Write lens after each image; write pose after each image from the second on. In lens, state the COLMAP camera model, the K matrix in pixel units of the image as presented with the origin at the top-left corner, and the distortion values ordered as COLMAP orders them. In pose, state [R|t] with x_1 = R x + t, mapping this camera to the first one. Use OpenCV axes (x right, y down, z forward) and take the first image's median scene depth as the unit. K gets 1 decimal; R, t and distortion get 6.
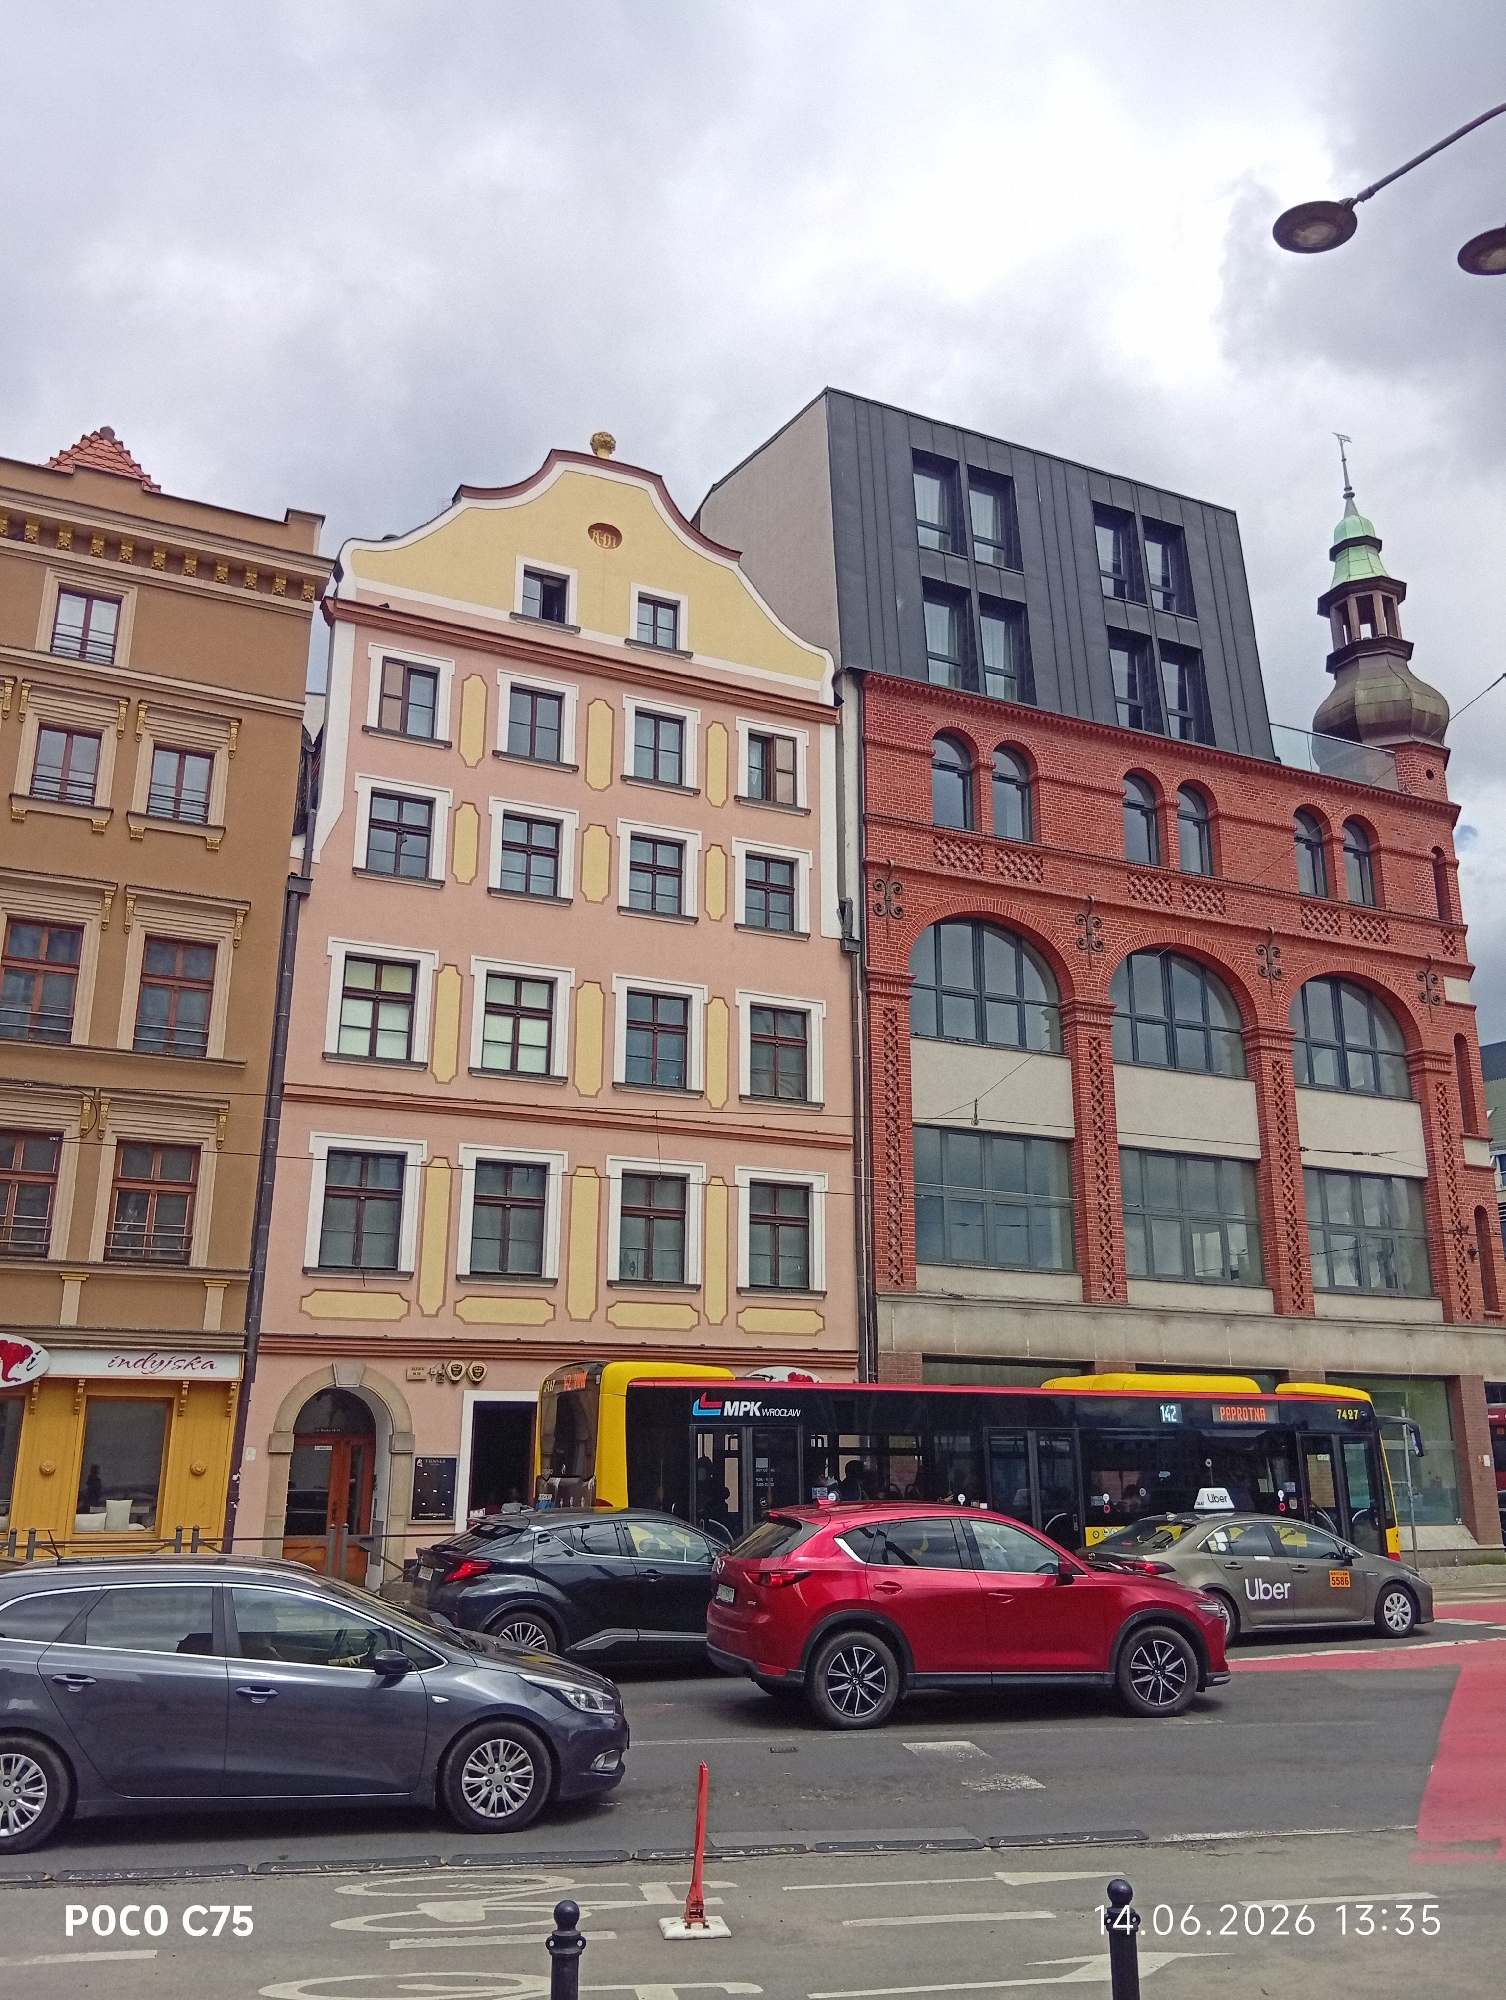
lens RADIAL K [[1594.9, 0, 753.0], [0, 1594.9, 1000.0], [0, 0, 1]] dist [0.027889, -0.053869]
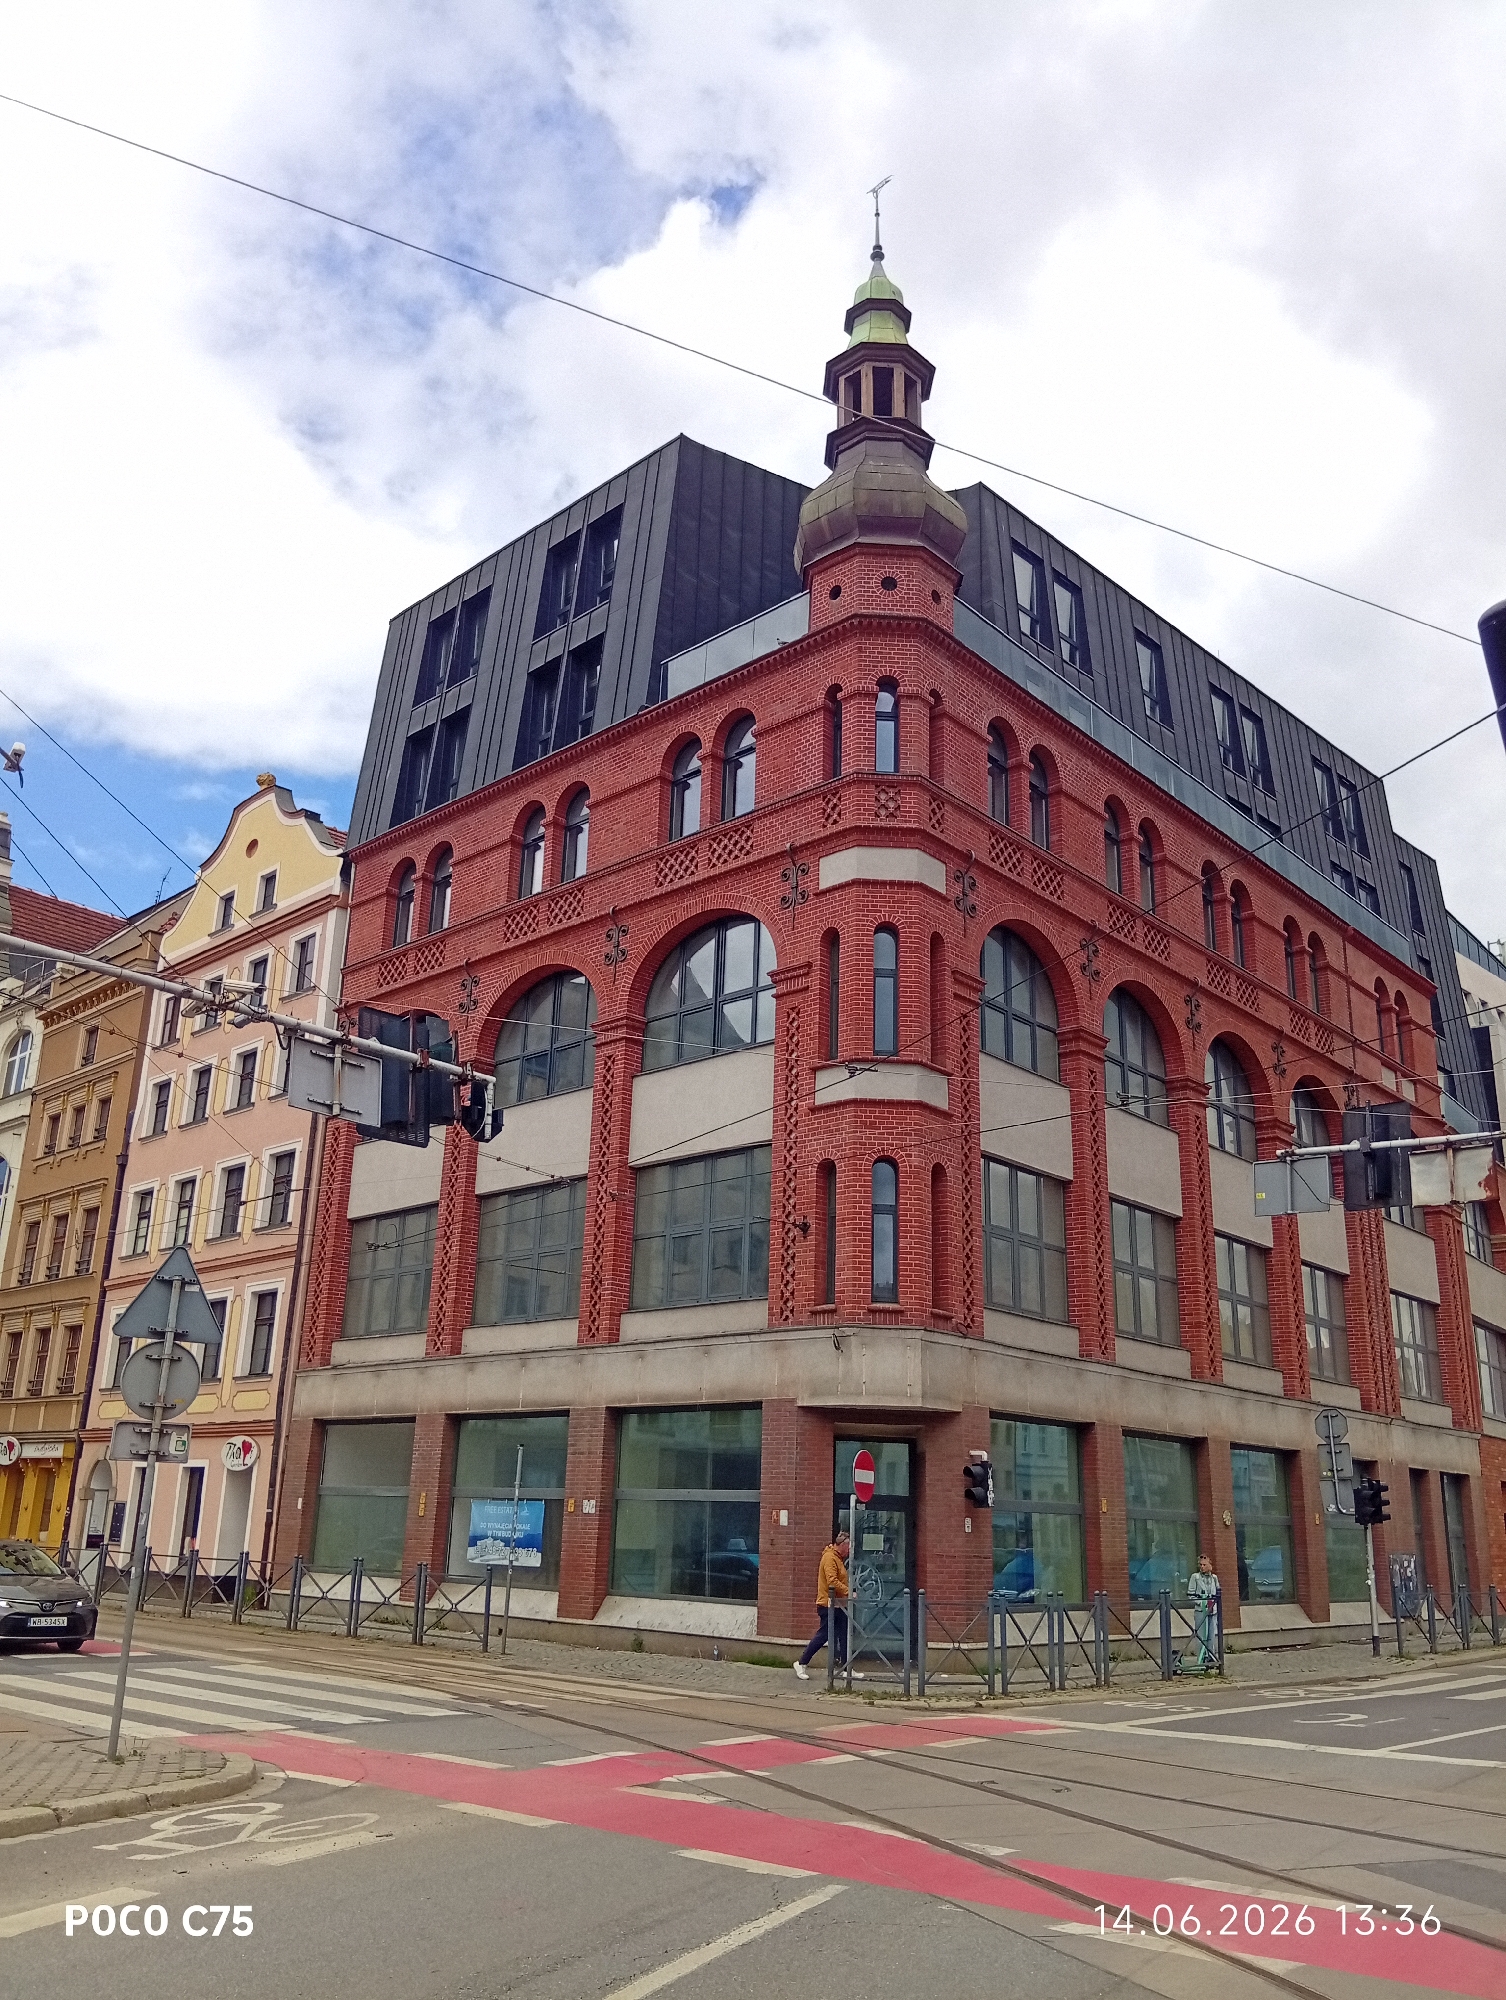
lens RADIAL K [[1574.6, 0, 757.7], [0, 1574.6, 1007.5], [0, 0, 1]] dist [0.034964, -0.009378]
pose [[0.371805, -0.284978, -0.883487, 1.150825], [0.228743, 0.950494, -0.210328, 0.217859], [0.899688, -0.123890, 0.418585, 0.724493]]
